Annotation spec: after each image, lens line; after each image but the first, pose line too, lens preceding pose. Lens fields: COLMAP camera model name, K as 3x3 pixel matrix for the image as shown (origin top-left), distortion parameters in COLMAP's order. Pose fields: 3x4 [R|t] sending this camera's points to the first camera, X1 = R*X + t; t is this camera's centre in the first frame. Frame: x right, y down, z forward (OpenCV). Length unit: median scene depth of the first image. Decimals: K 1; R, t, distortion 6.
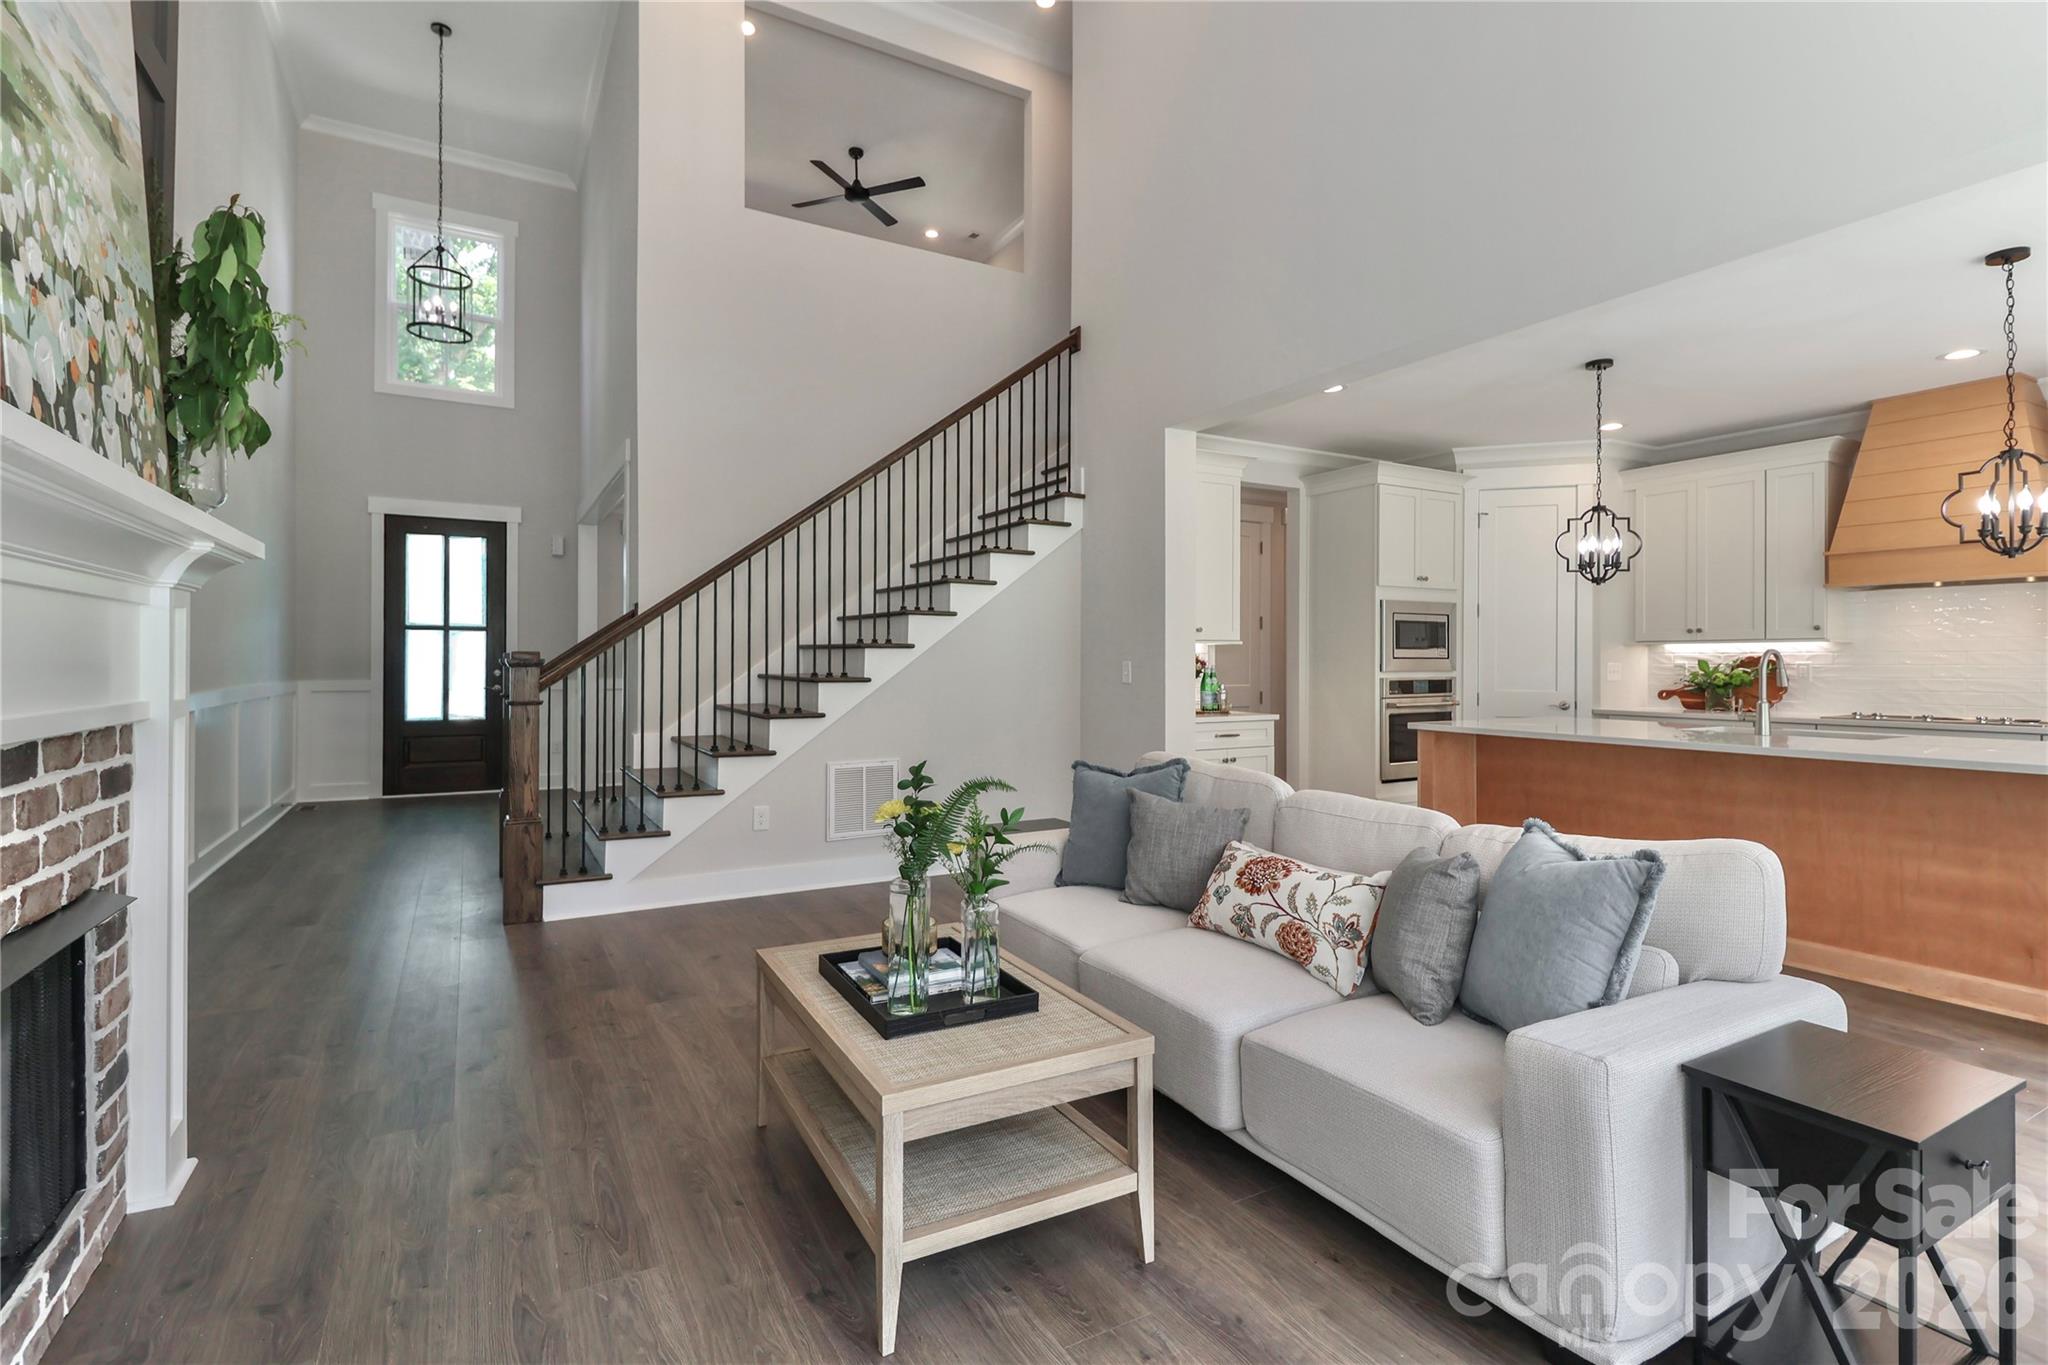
lens RADIAL K [[953.3, 0, 991.2], [0, 953.3, 660.5], [0, 0, 1]] dist [0.000851, -0.004933]
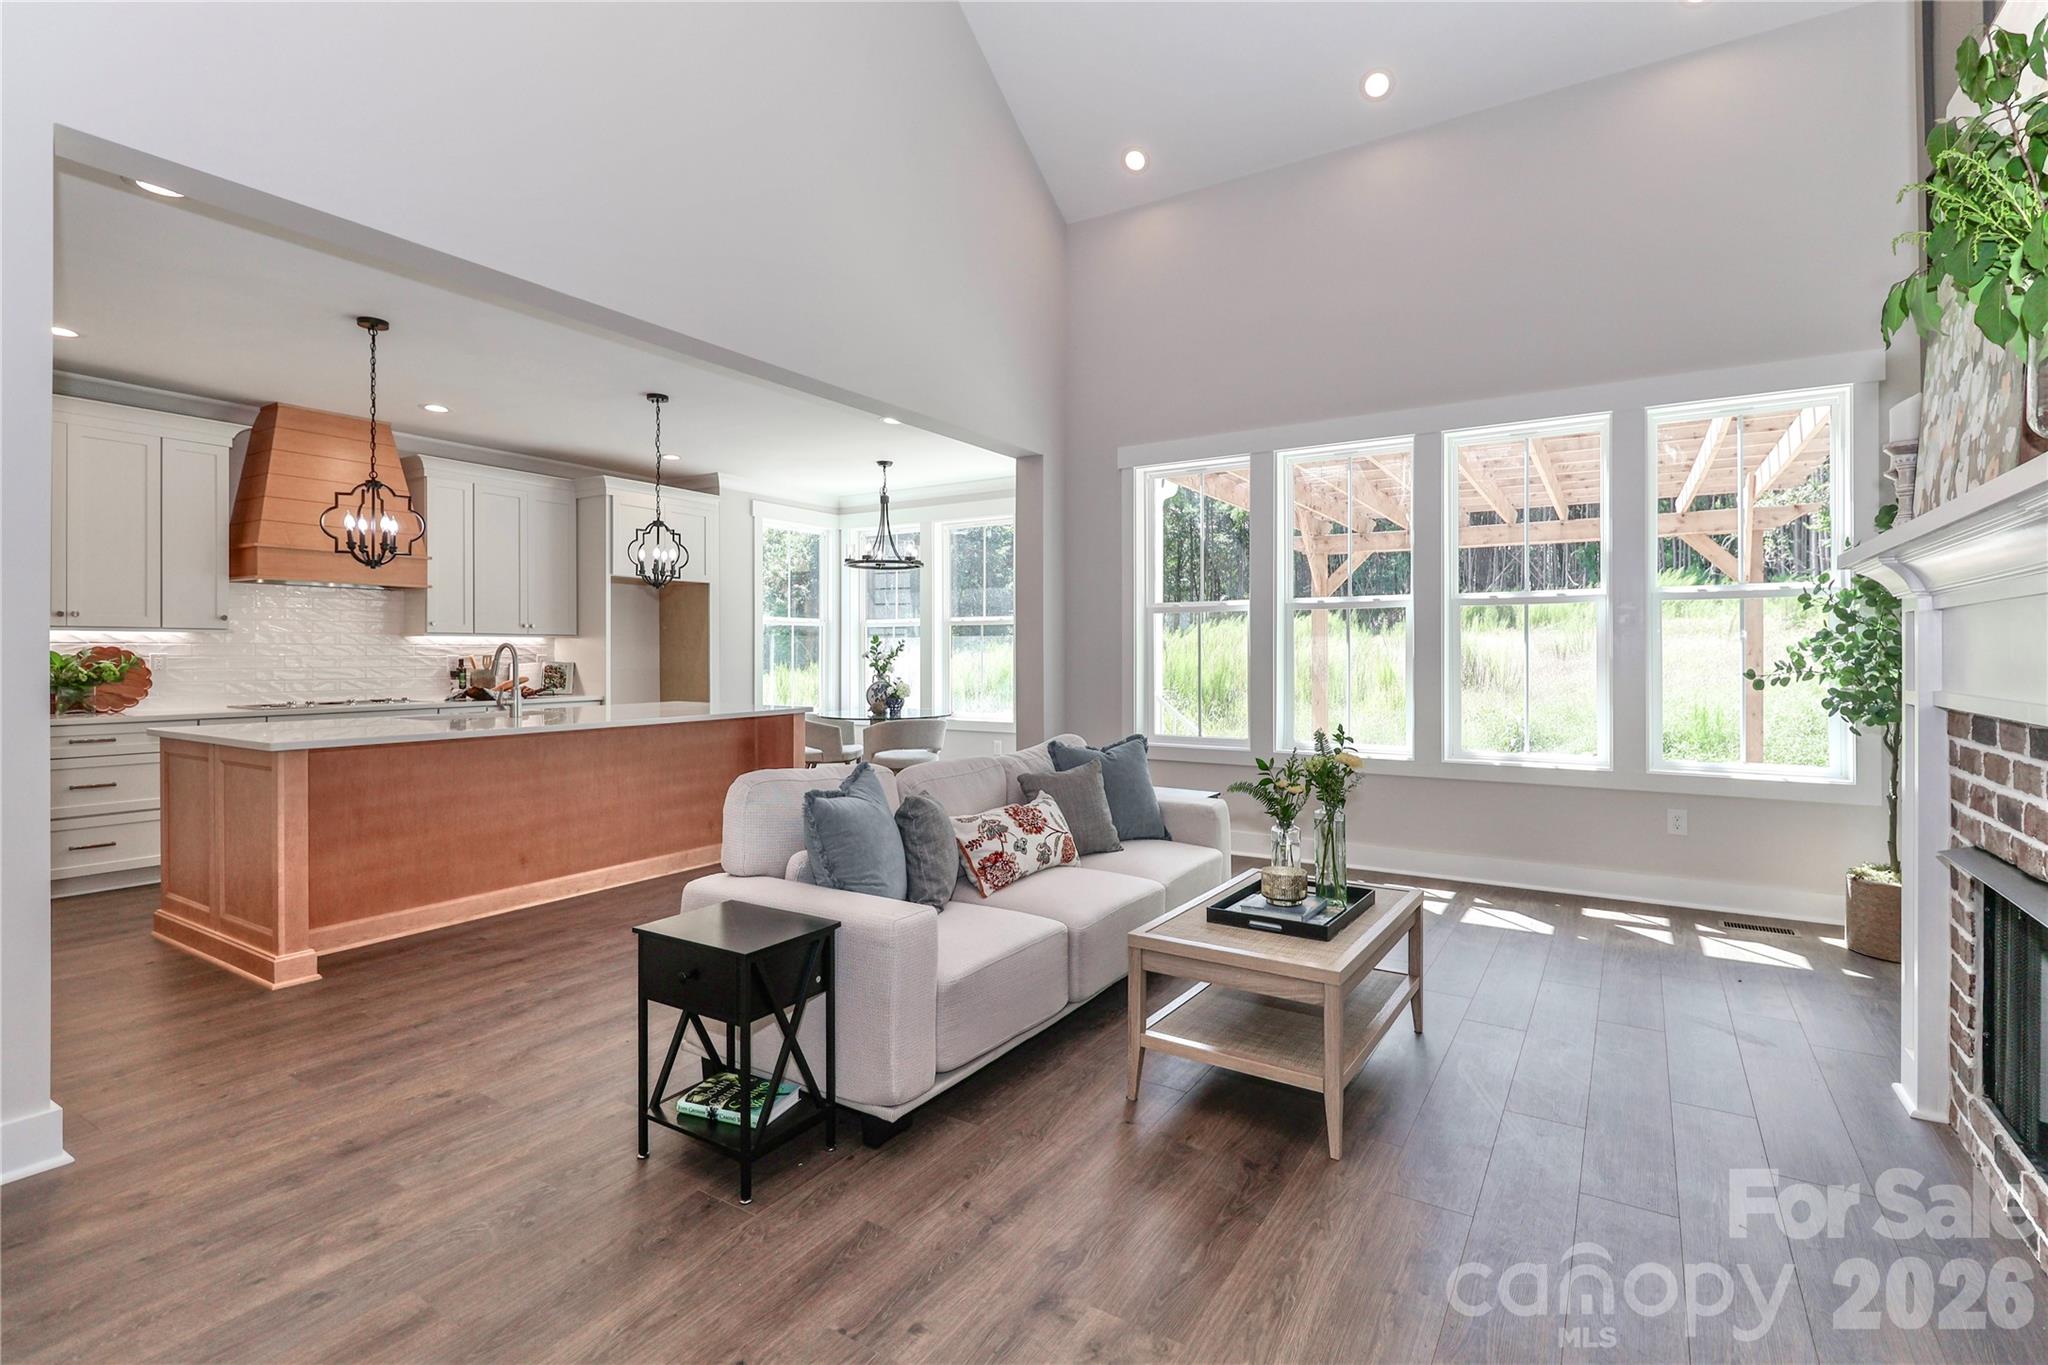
lens RADIAL K [[953.3, 0, 1072.7], [0, 953.3, 660.1], [0, 0, 1]] dist [0.000851, -0.004933]
pose [[-0.513158, -0.006439, 0.858270, -0.373766], [-0.003092, 0.999979, 0.005653, 0.000341], [-0.858289, 0.000247, -0.513167, 0.702900]]
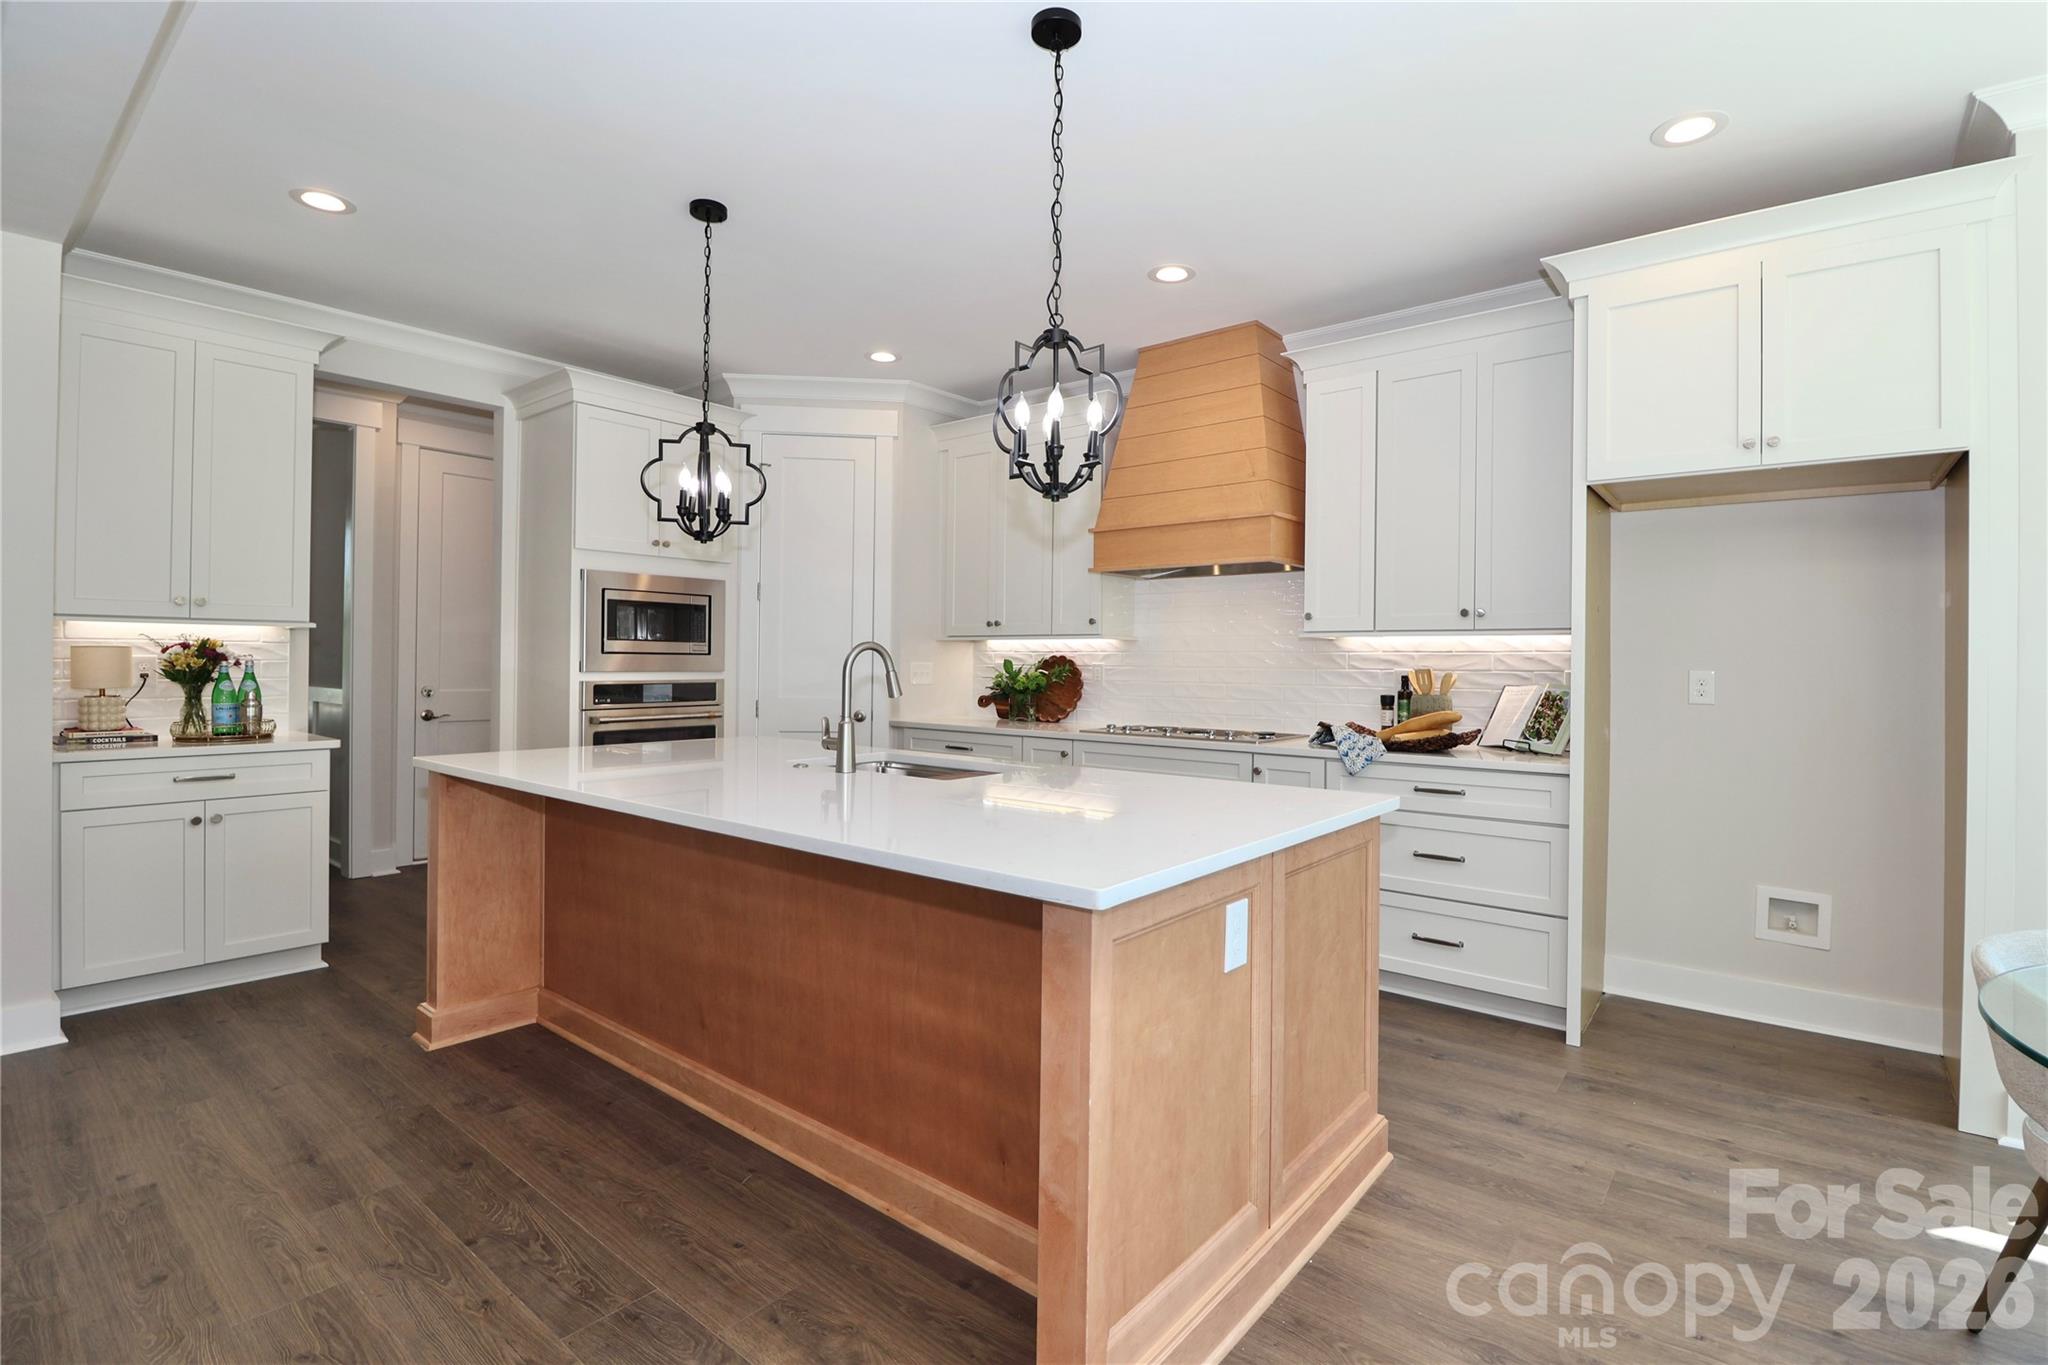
lens RADIAL K [[953.3, 0, 1047.8], [0, 953.3, 662.7], [0, 0, 1]] dist [0.000851, -0.004933]
pose [[0.919054, 0.007968, 0.394052, 0.468661], [-0.009754, 0.999949, 0.002528, -0.000182], [-0.394012, -0.006167, 0.919085, 0.231859]]
